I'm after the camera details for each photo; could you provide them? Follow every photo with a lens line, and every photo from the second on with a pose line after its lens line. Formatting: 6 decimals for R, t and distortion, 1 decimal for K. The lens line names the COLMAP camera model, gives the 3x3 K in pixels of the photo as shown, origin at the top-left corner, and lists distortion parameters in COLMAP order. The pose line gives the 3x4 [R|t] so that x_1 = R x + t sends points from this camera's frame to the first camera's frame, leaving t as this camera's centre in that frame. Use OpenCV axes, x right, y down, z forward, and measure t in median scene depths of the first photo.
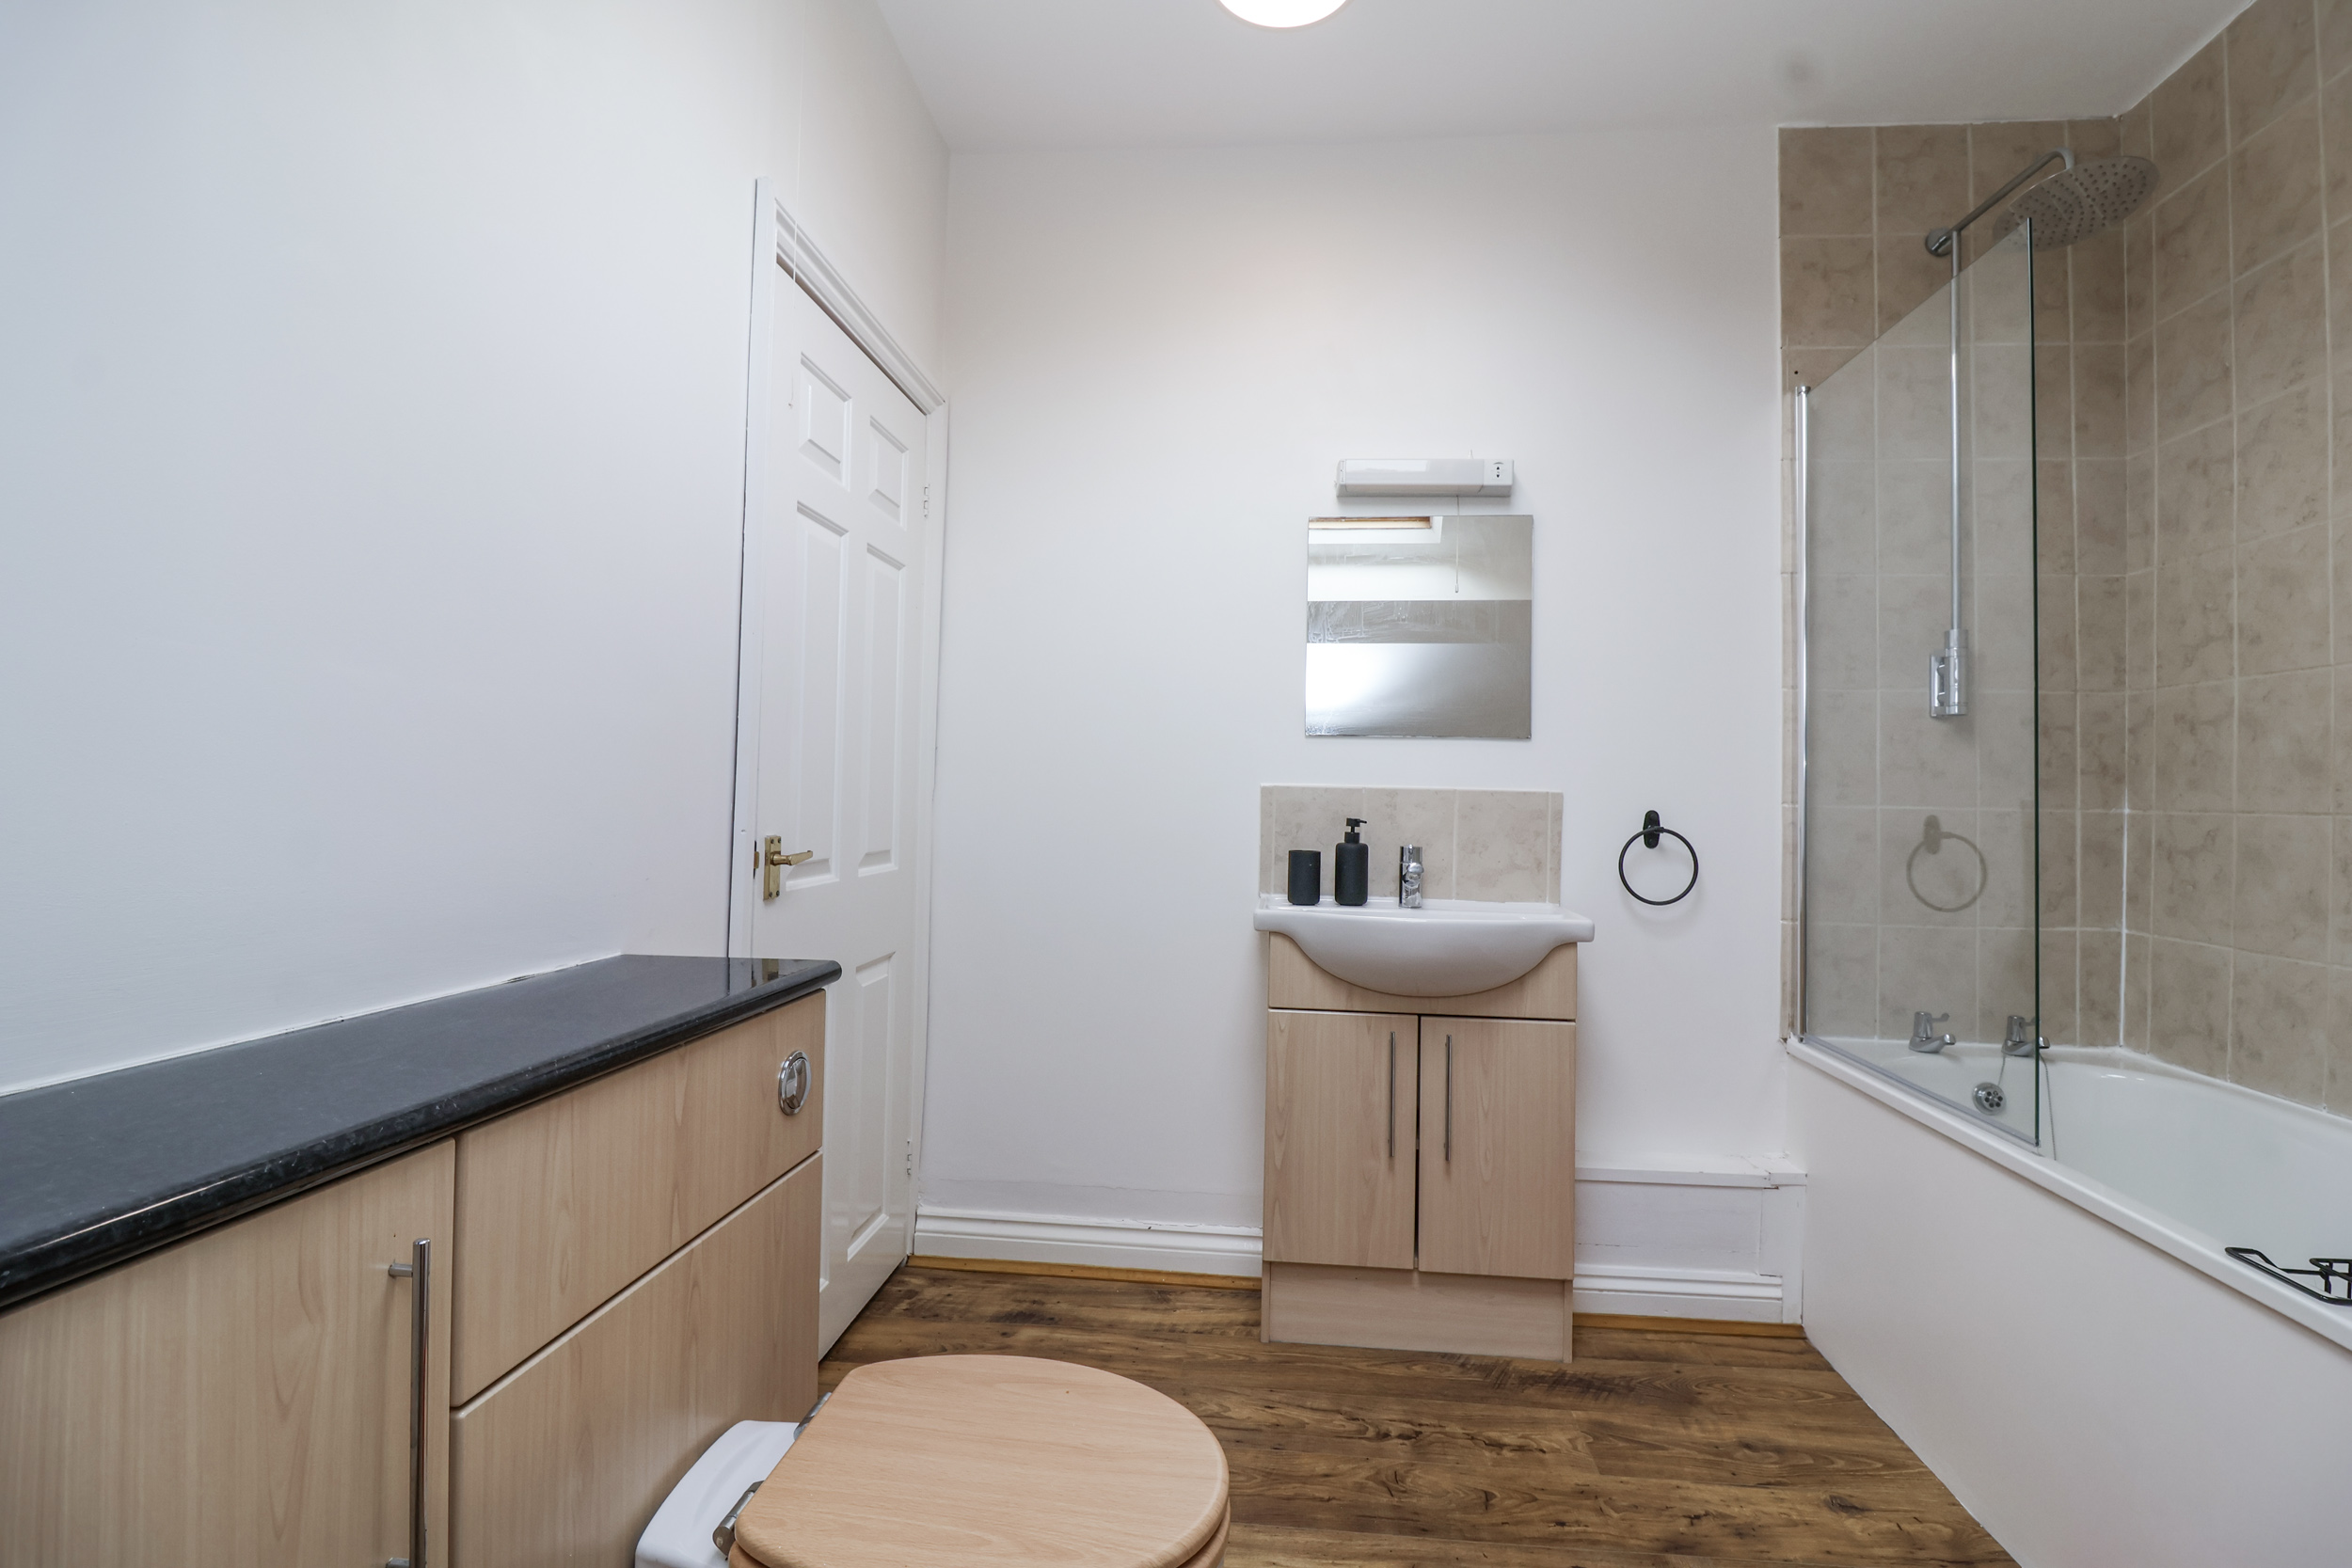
lens RADIAL K [[1101.6, 0, 1181.8], [0, 1101.6, 773.8], [0, 0, 1]] dist [-0.007966, -0.003036]
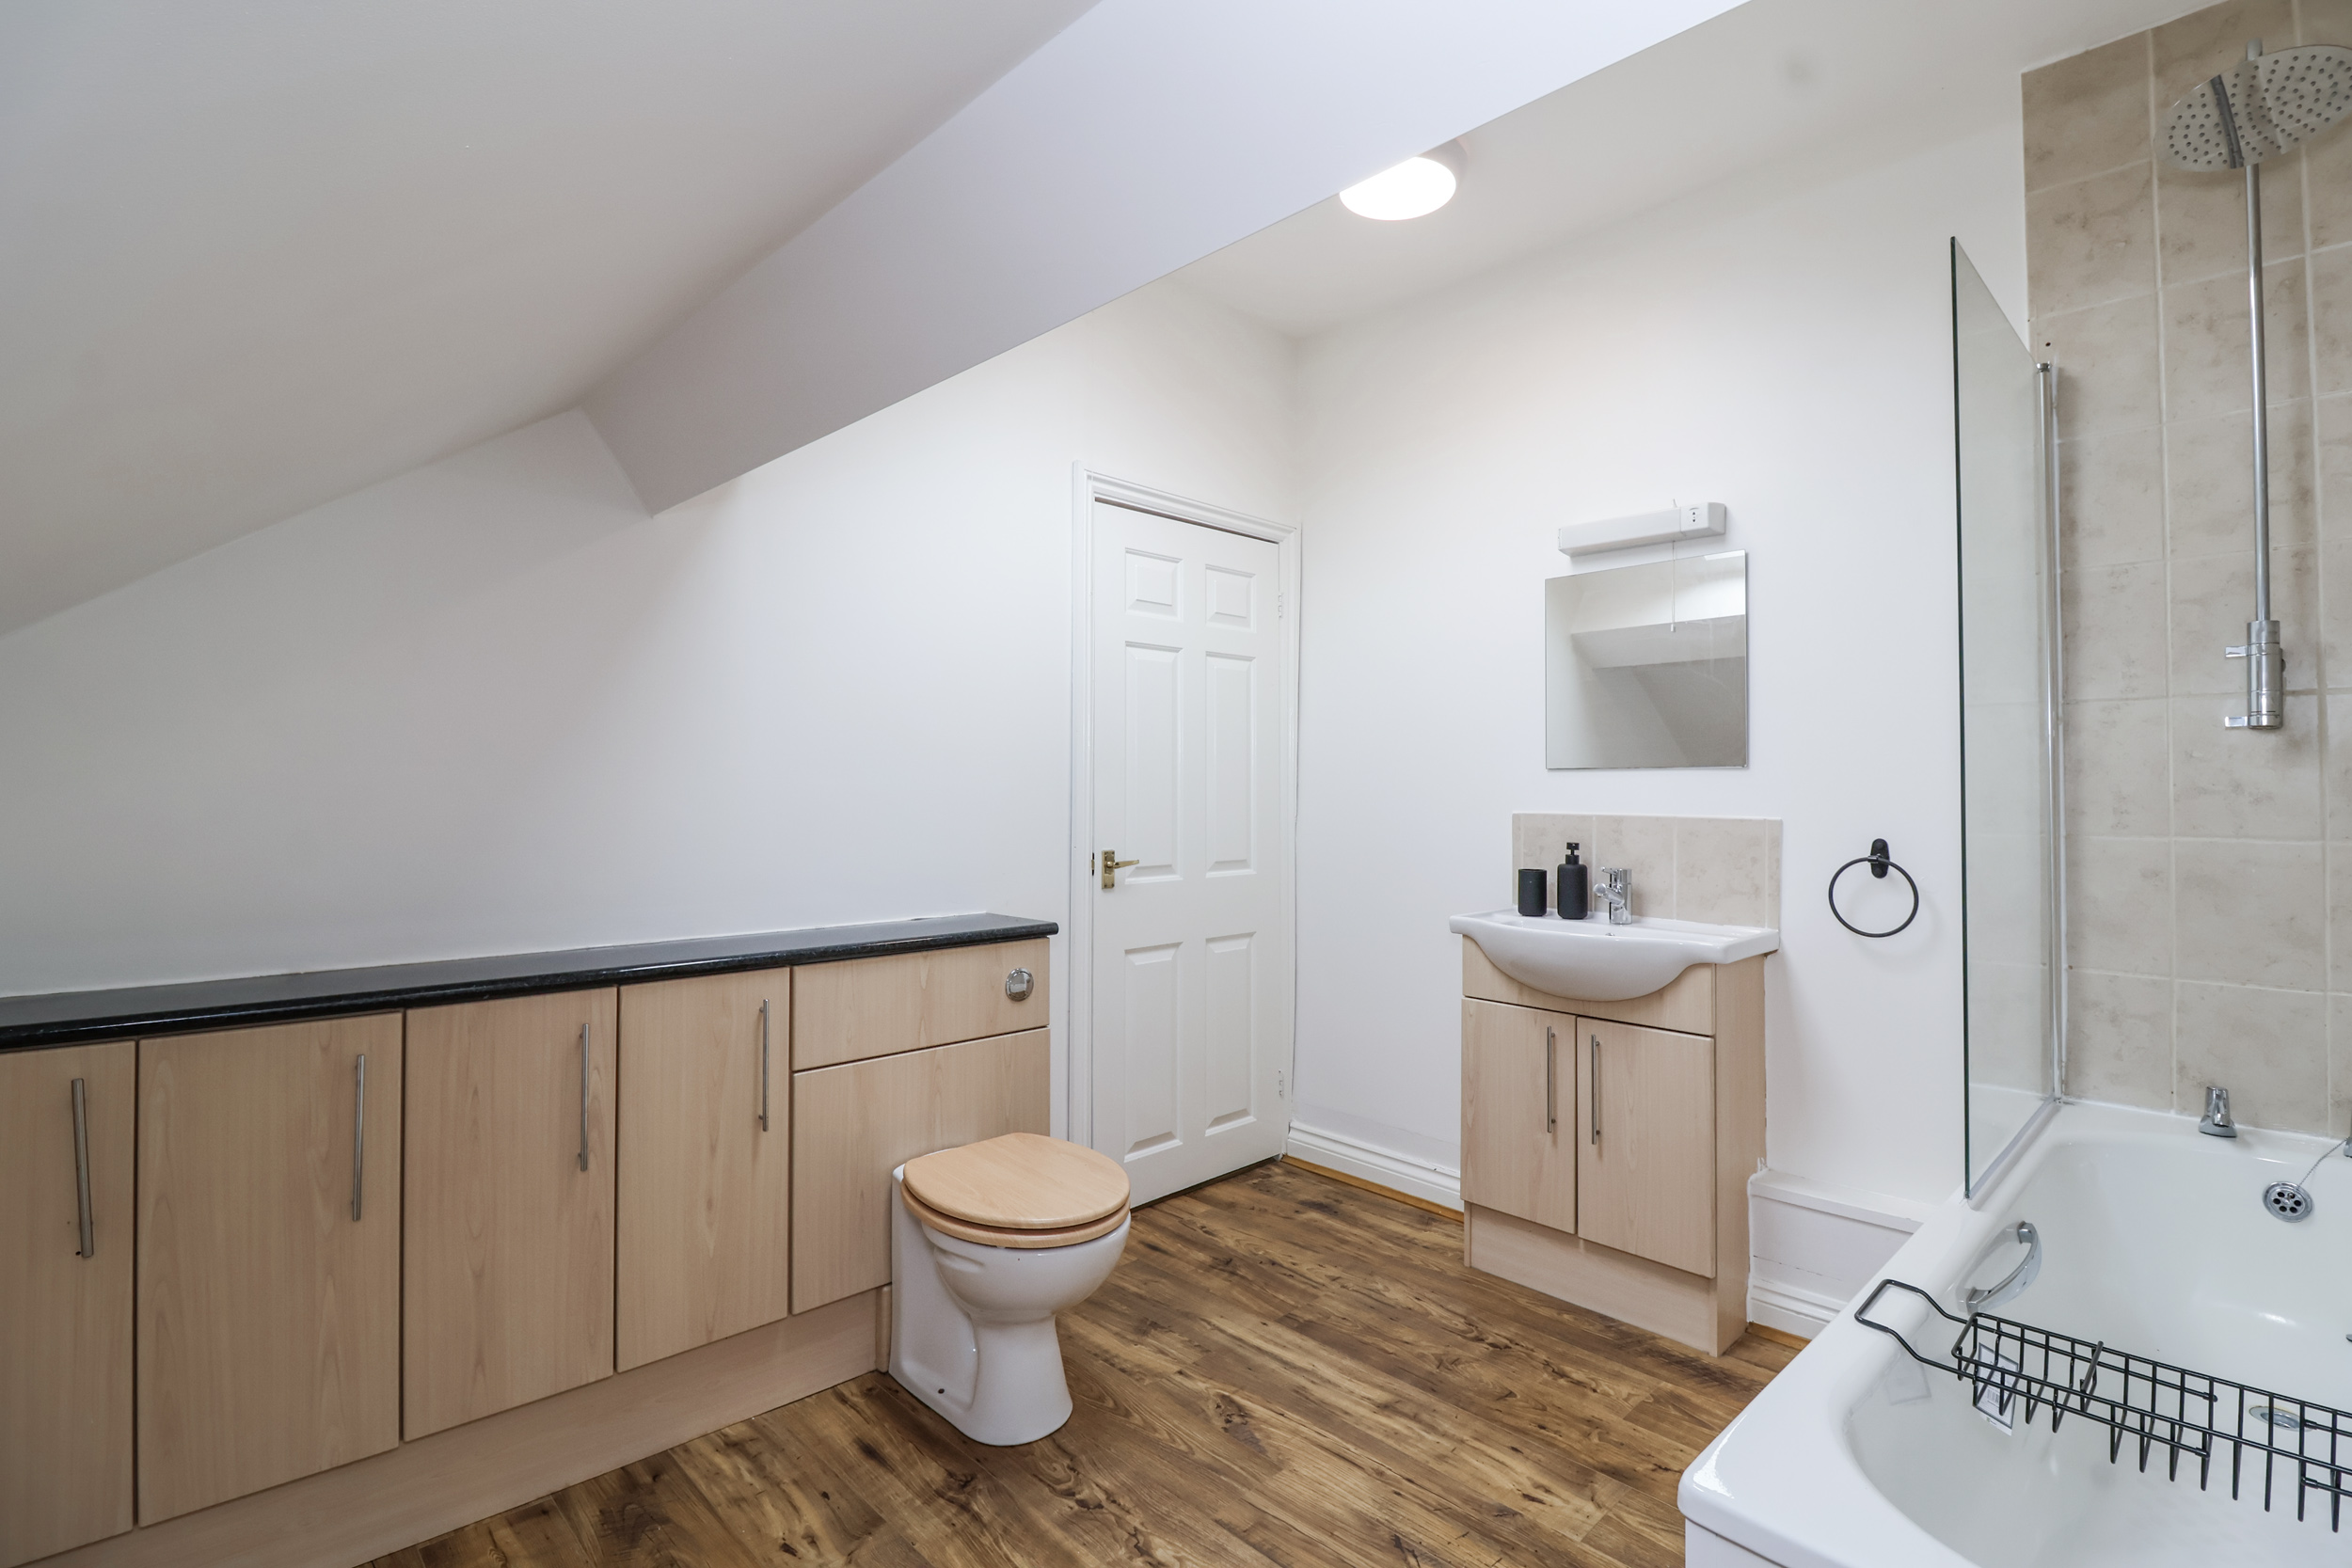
lens RADIAL K [[1101.6, 0, 1184.9], [0, 1101.6, 784.3], [0, 0, 1]] dist [-0.007966, -0.003036]
pose [[0.753236, -0.019171, -0.657471, 0.648412], [0.022667, 0.999738, -0.003182, -0.027036], [0.657360, -0.012507, 0.753473, -0.129802]]
